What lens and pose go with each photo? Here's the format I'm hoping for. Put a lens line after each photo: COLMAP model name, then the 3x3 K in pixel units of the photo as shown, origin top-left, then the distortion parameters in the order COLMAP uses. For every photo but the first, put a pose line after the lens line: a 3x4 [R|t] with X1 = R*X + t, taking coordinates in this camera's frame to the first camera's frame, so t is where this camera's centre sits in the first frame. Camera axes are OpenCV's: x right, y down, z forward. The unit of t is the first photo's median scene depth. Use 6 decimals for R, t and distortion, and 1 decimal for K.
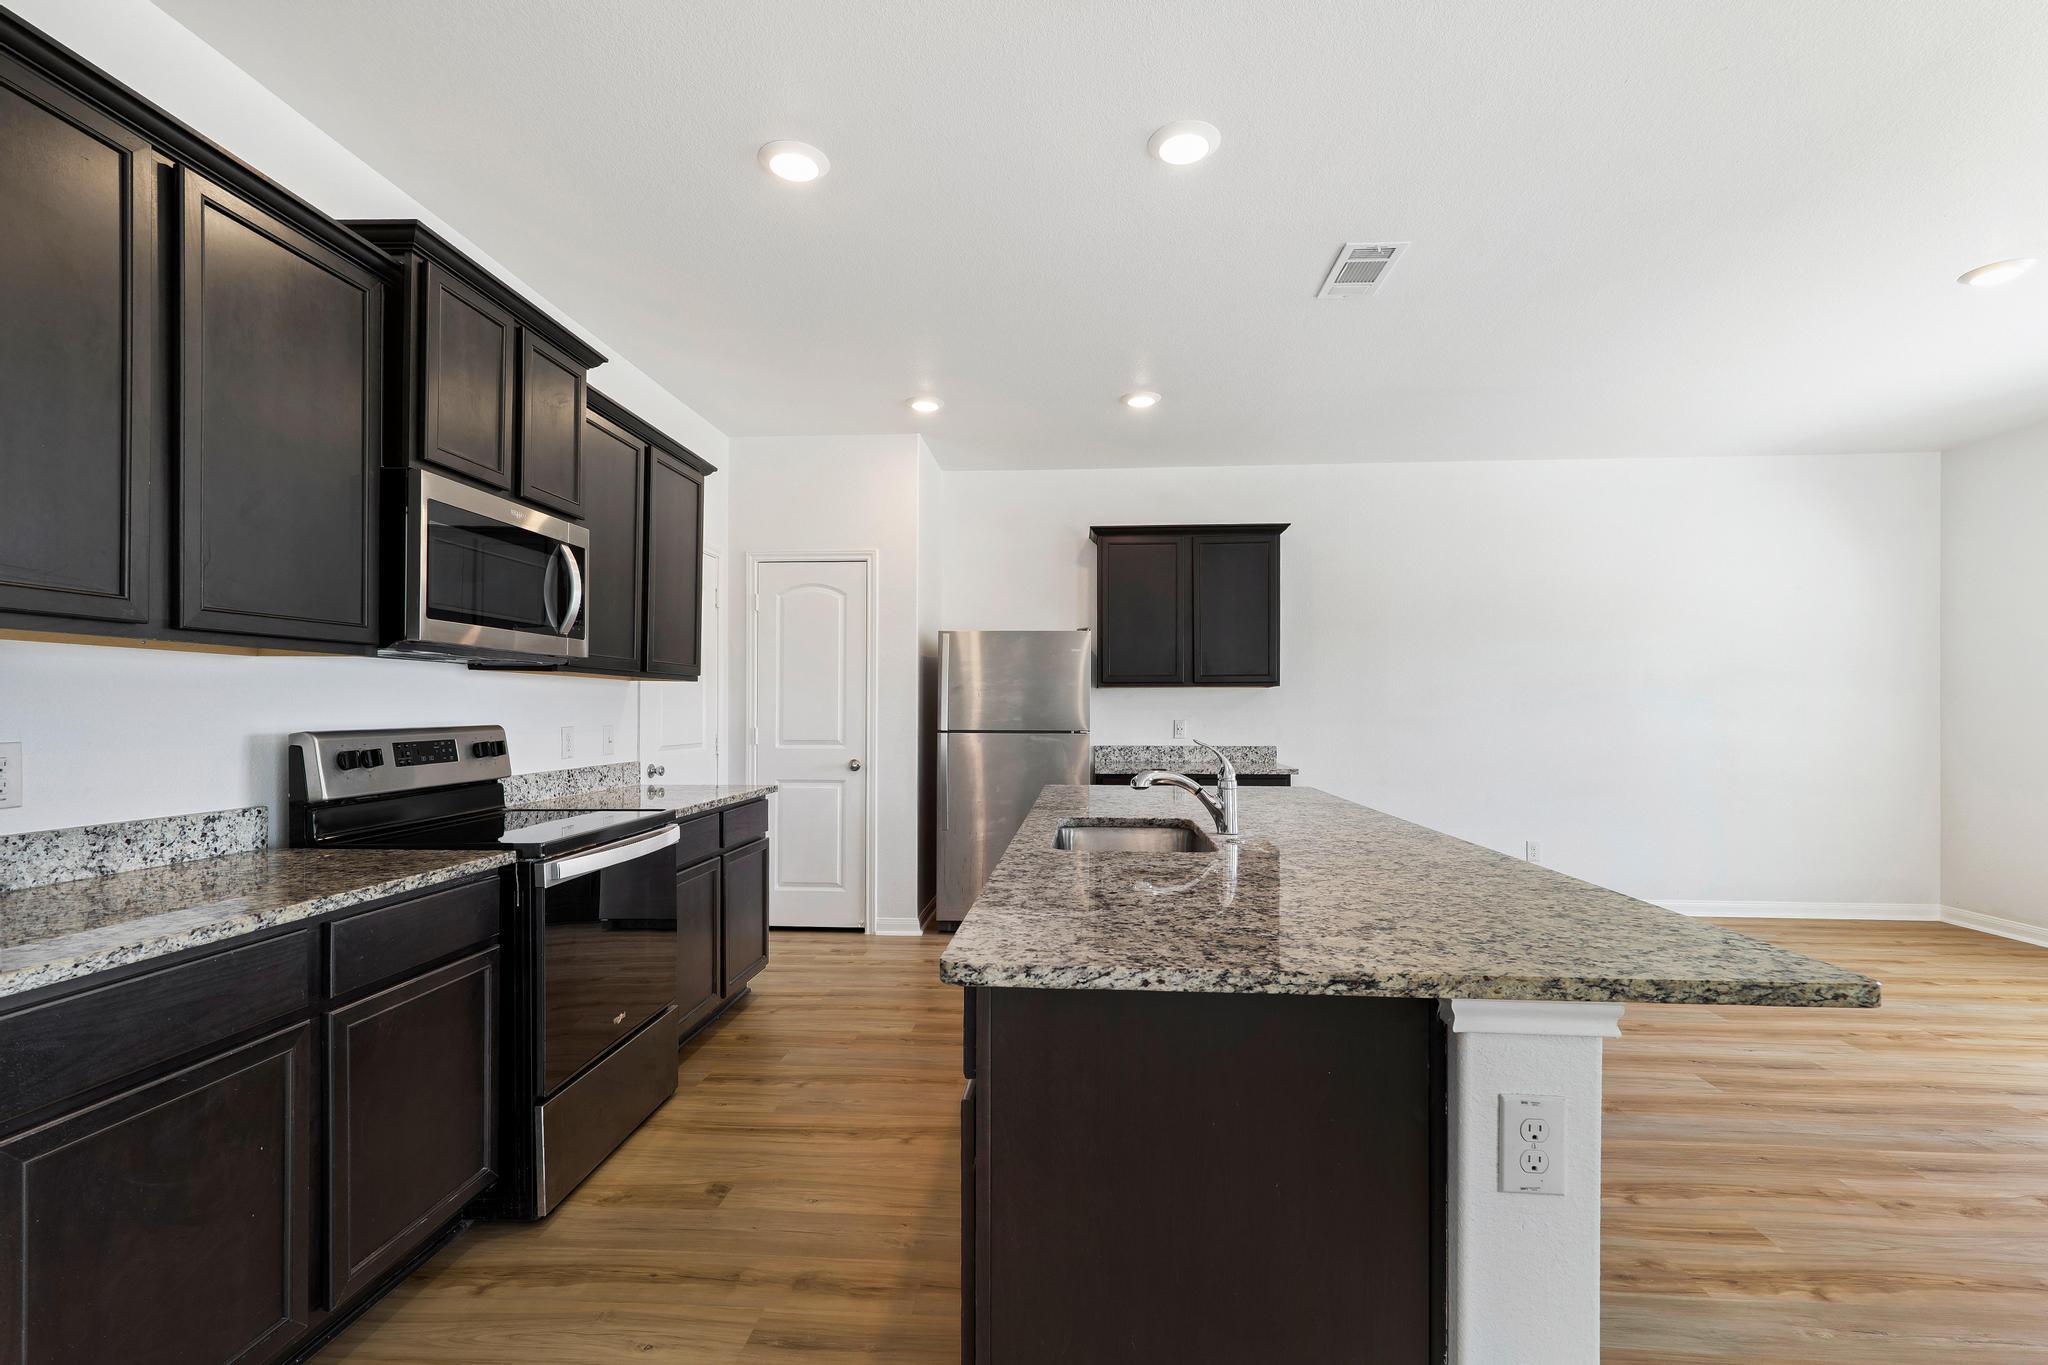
lens RADIAL K [[933.8, 0, 1028.9], [0, 933.8, 711.5], [0, 0, 1]] dist [0.010301, -0.000220]
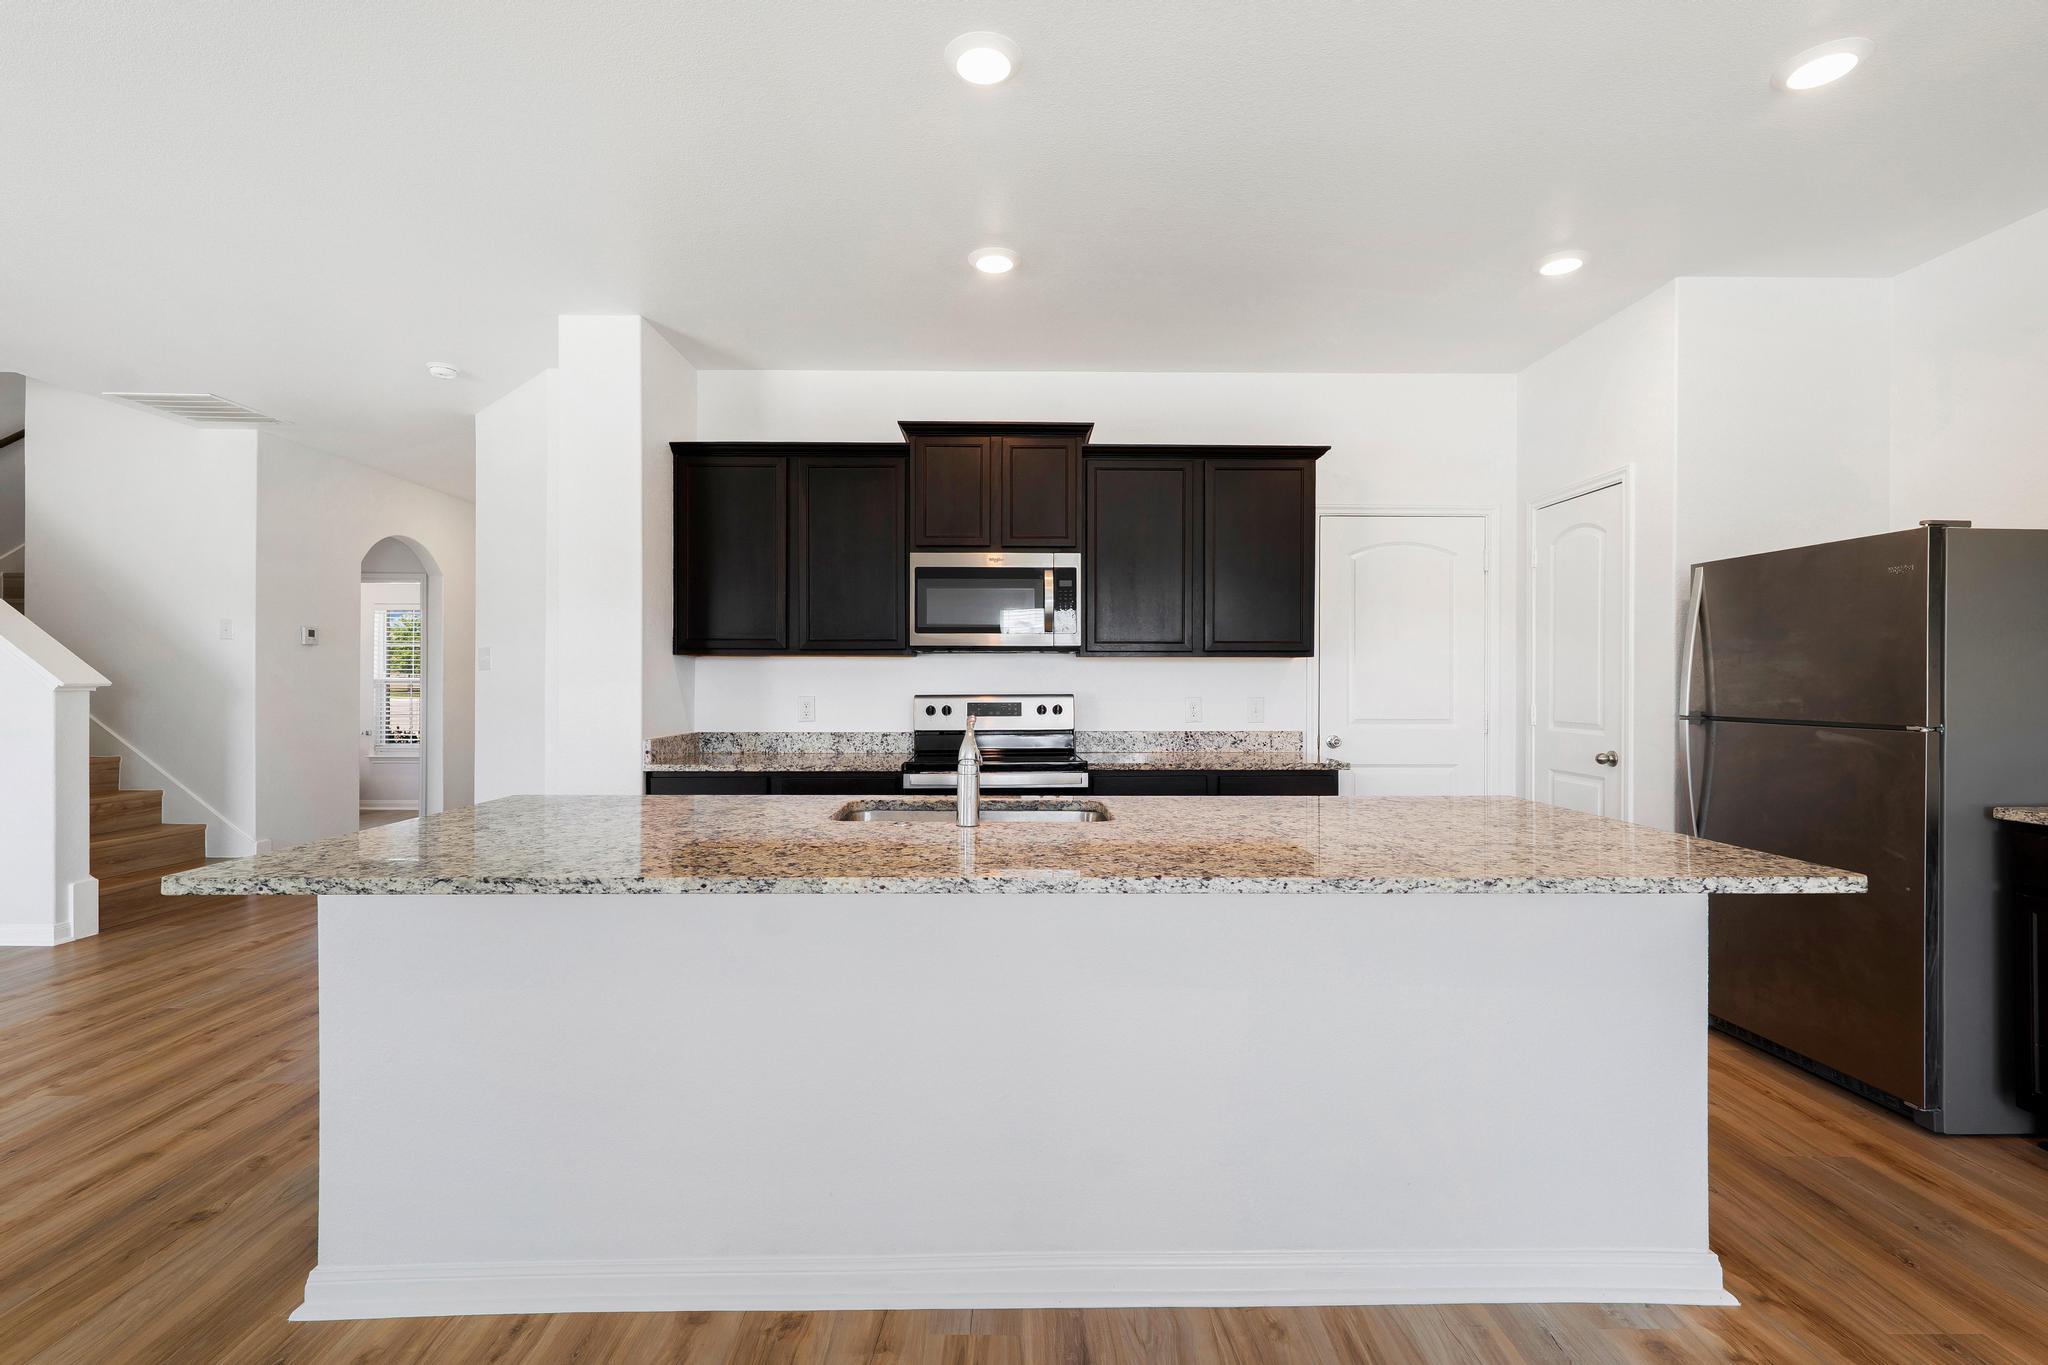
lens RADIAL K [[926.7, 0, 1018.0], [0, 926.7, 684.7], [0, 0, 1]] dist [0.008474, -0.000471]
pose [[0.079728, 0.000220, -0.996817, 0.812306], [-0.002694, 0.999996, 0.000006, -0.000449], [0.996813, 0.002685, 0.079728, 0.735375]]
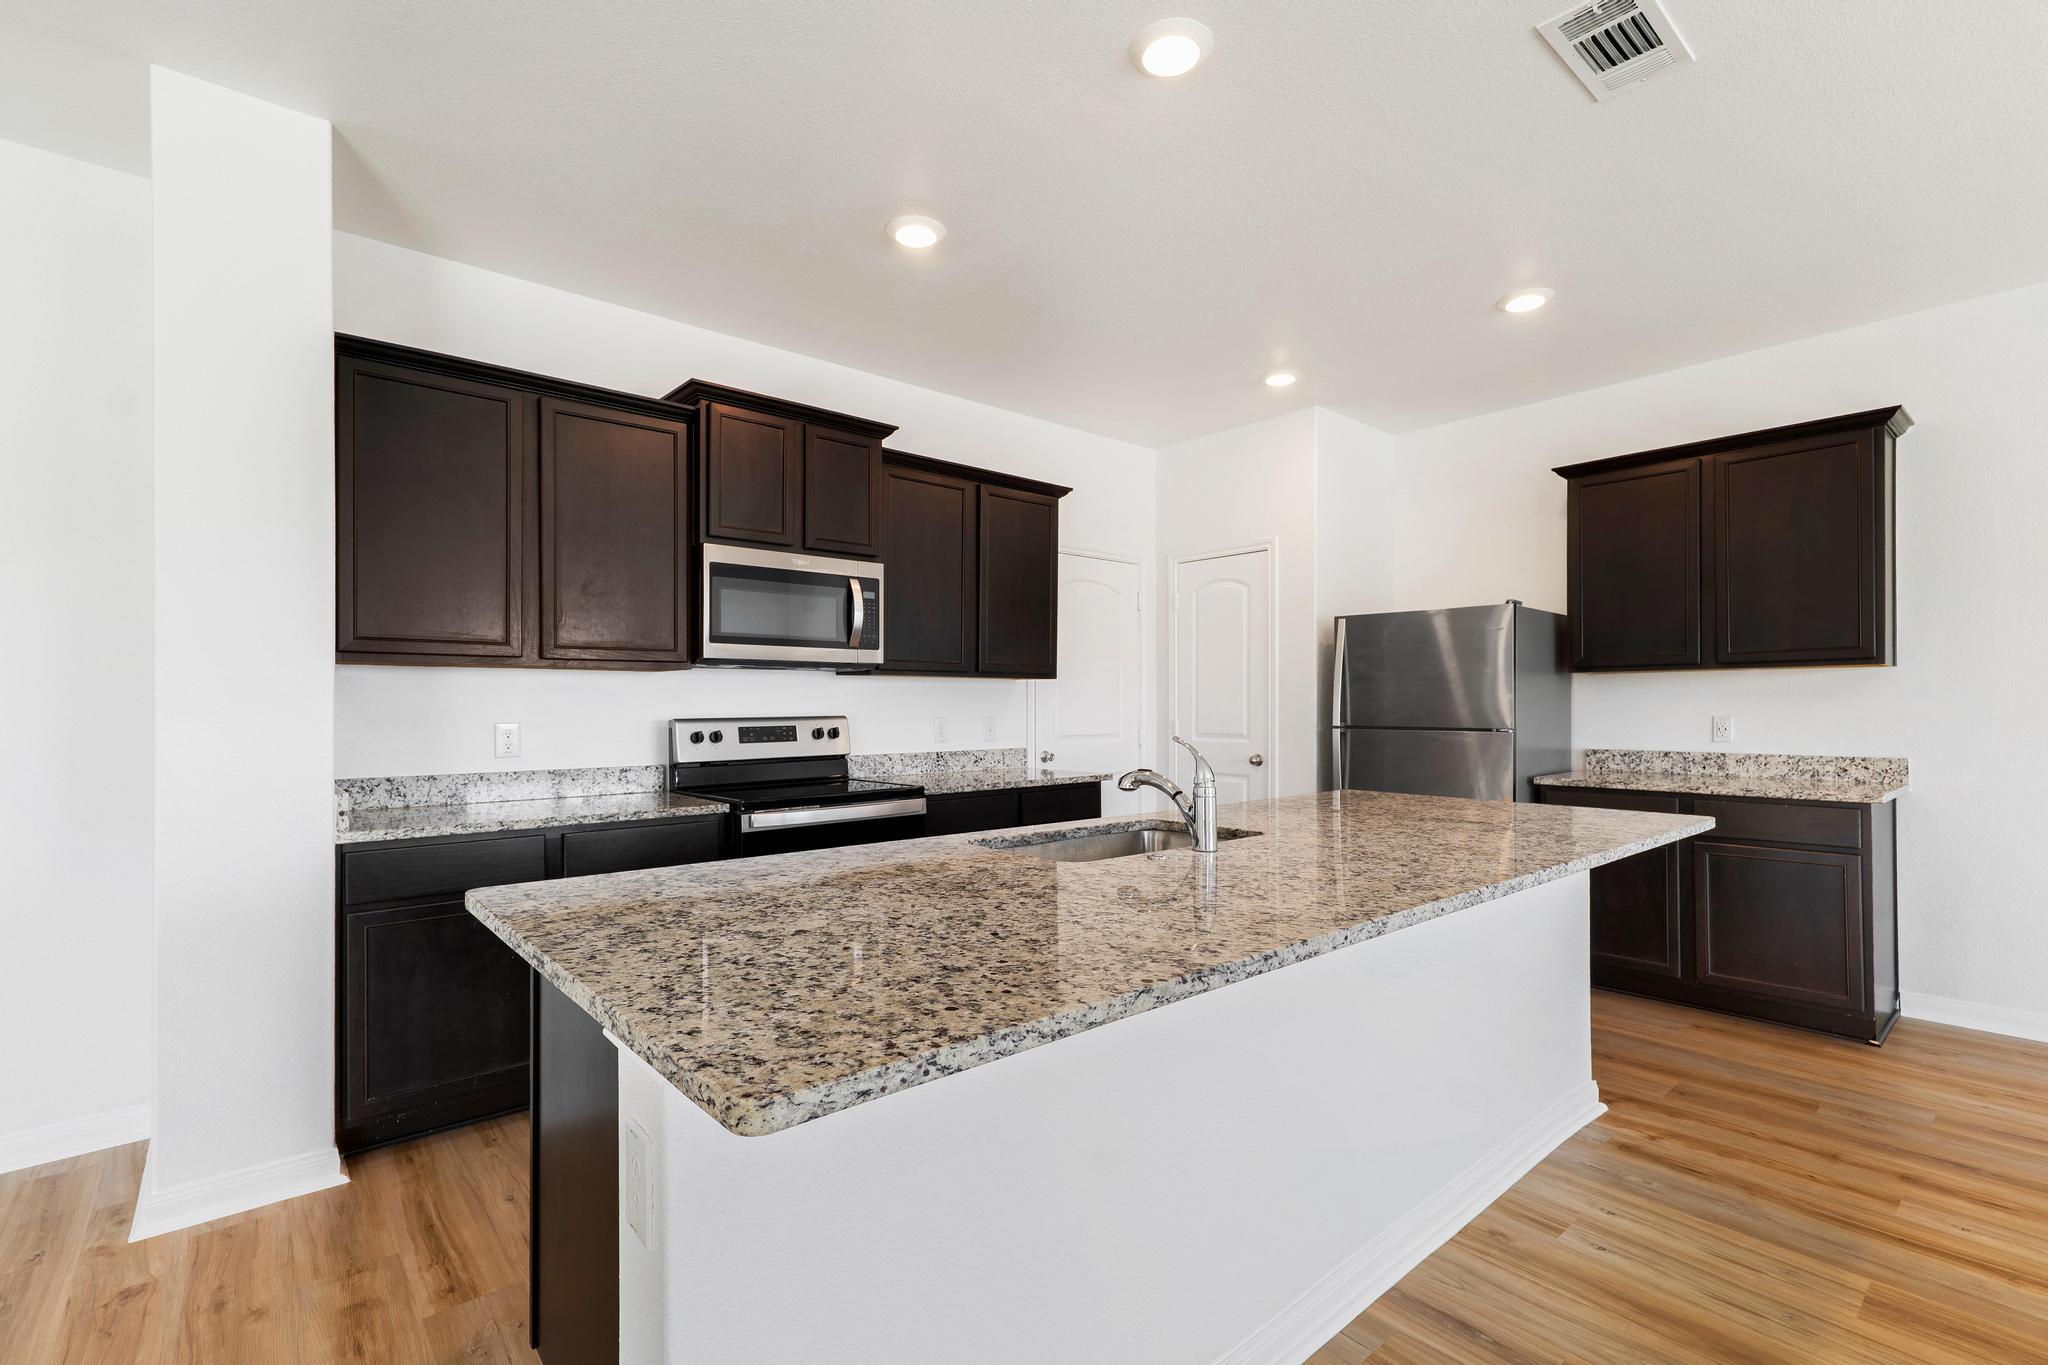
lens RADIAL K [[921.3, 0, 1018.3], [0, 921.3, 705.7], [0, 0, 1]] dist [0.012804, -0.000505]
pose [[0.699644, -0.001518, -0.714490, 0.516633], [0.001565, 0.999999, -0.000592, 0.000863], [0.714490, -0.000704, 0.699645, 0.228251]]
